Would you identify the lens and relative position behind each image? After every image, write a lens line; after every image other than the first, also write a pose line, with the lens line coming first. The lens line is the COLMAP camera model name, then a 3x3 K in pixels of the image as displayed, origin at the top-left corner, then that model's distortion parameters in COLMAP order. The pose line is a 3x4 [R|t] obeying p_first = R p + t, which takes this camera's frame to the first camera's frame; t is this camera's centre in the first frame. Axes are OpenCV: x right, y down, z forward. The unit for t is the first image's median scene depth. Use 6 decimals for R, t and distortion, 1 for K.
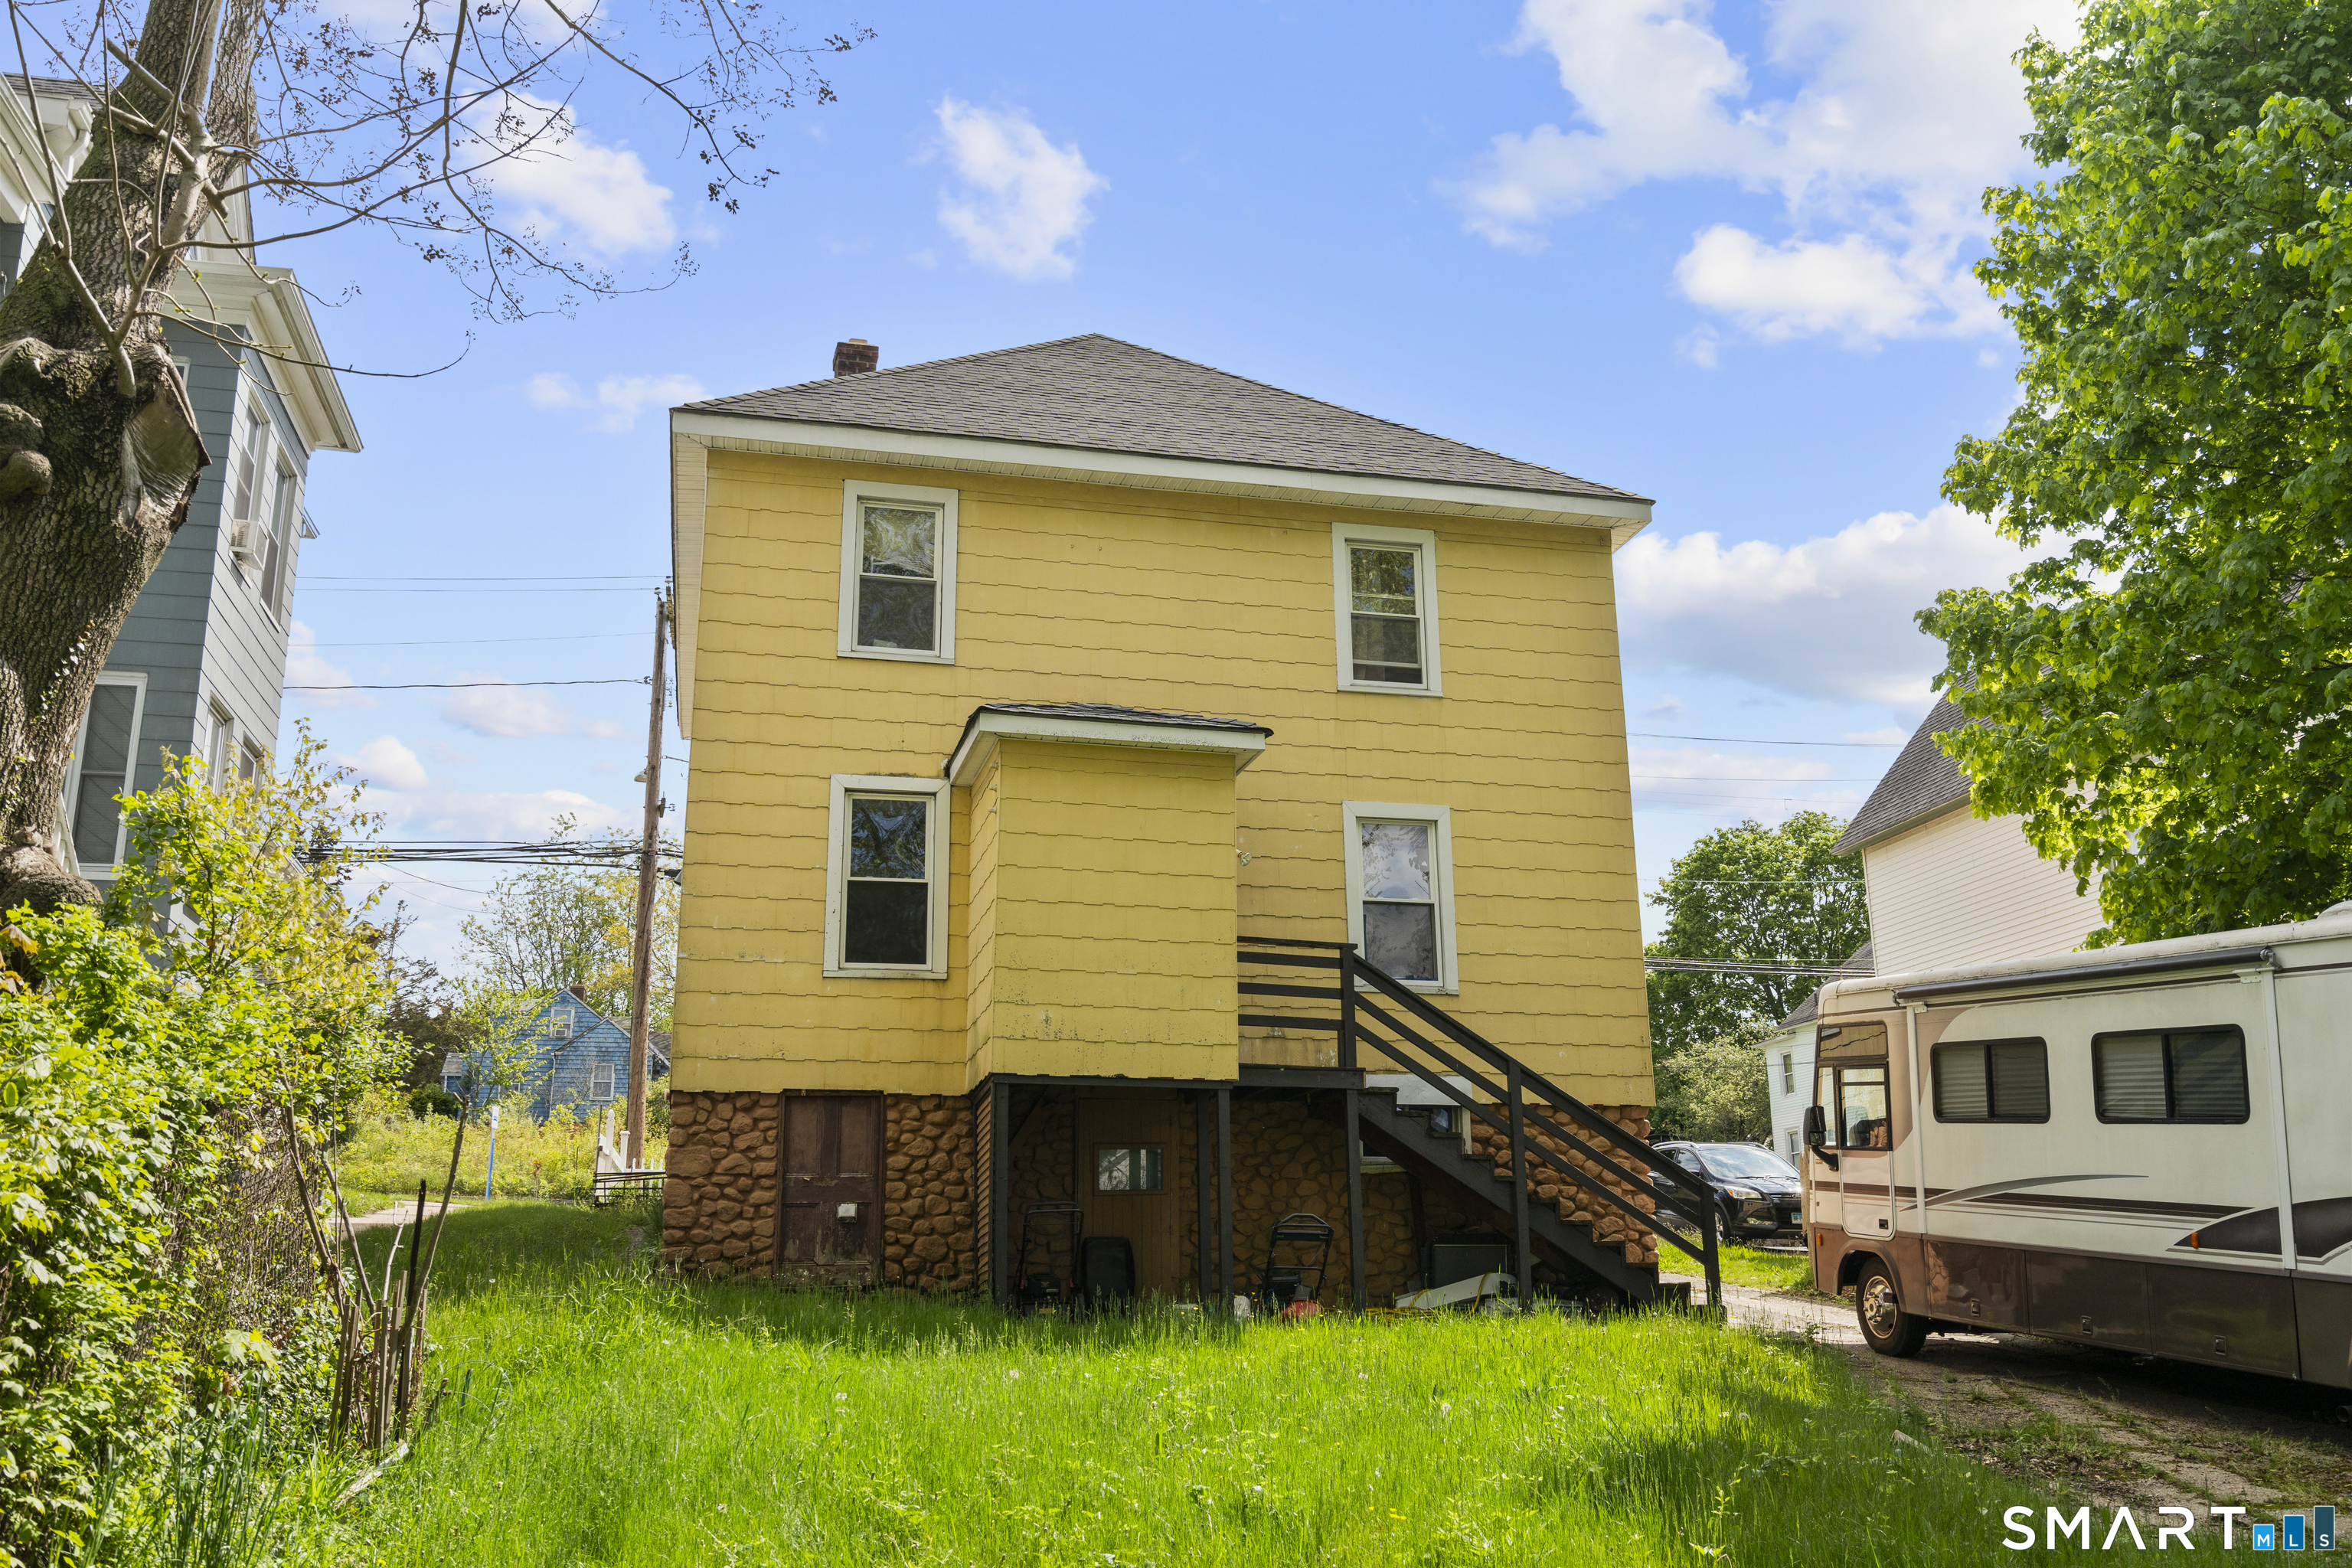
lens RADIAL K [[2033.3, 0, 1176.6], [0, 2033.3, 783.2], [0, 0, 1]] dist [0.002137, 0.001190]
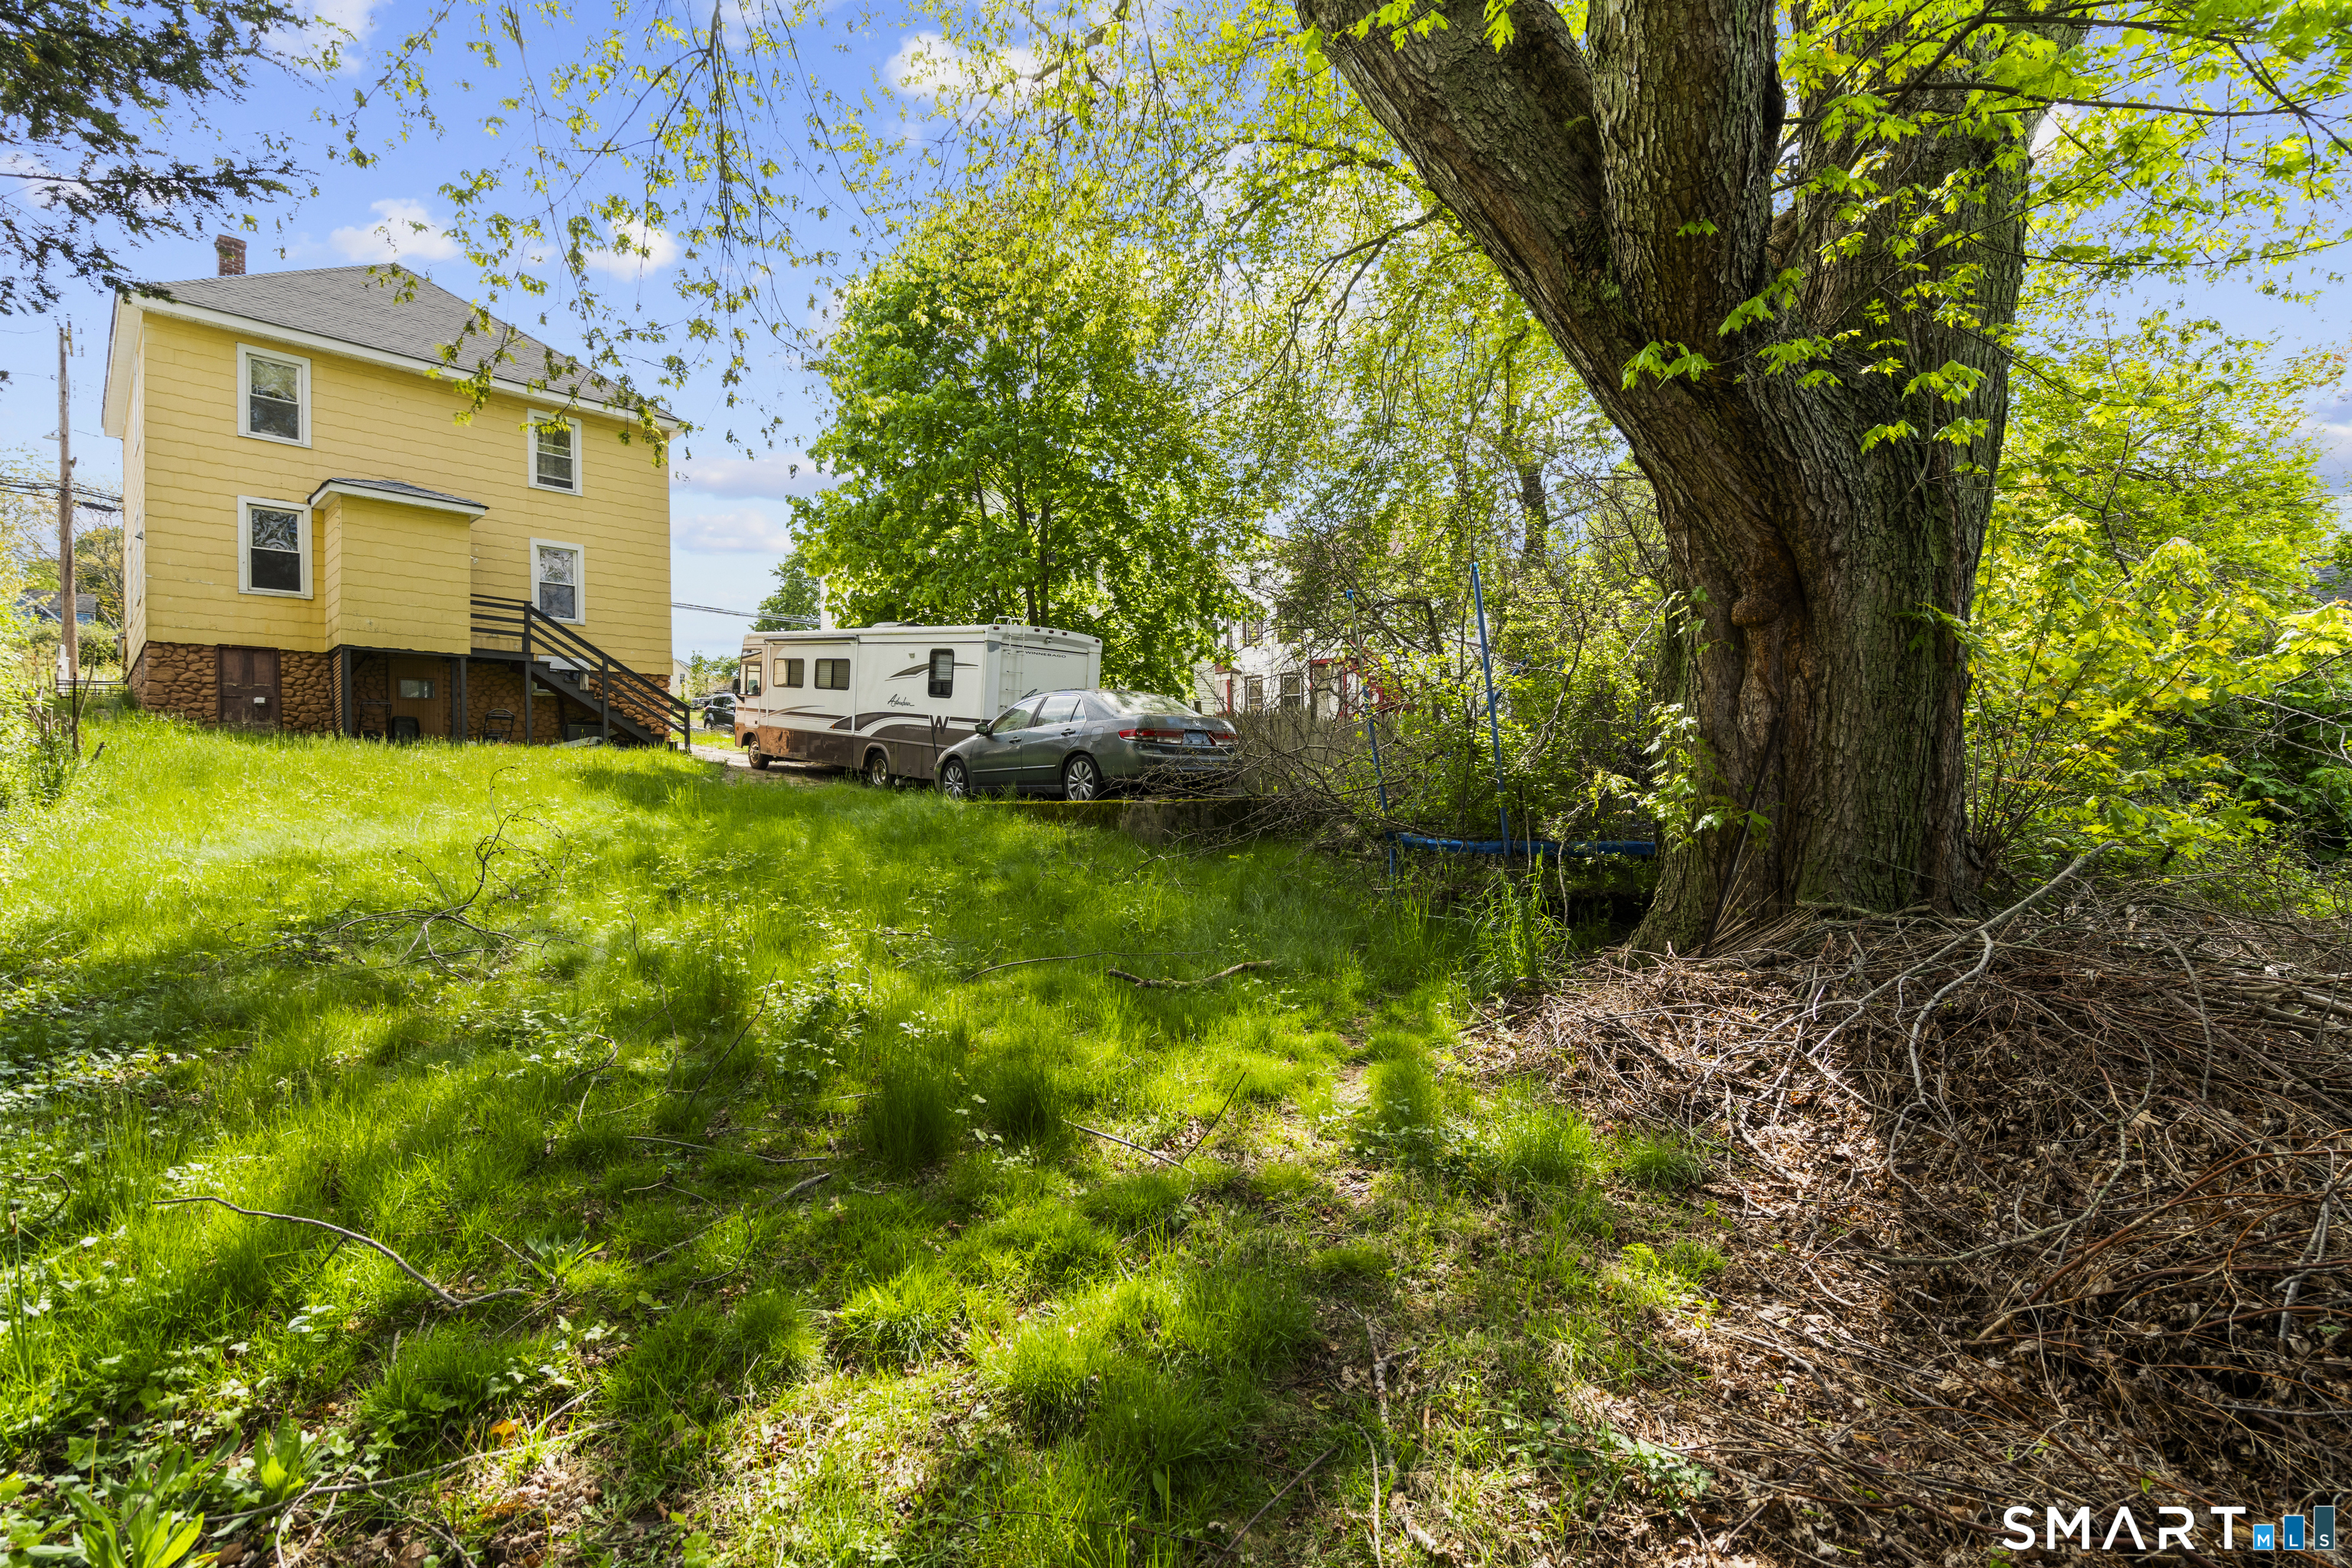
lens RADIAL K [[1071.0, 0, 1187.1], [0, 1071.0, 788.6], [0, 0, 1]] dist [0.005668, 0.000441]
pose [[0.836484, -0.000950, 0.547990, 0.039229], [-0.136740, 0.968004, 0.210405, -0.078139], [-0.530656, -0.250933, 0.809590, -0.484931]]
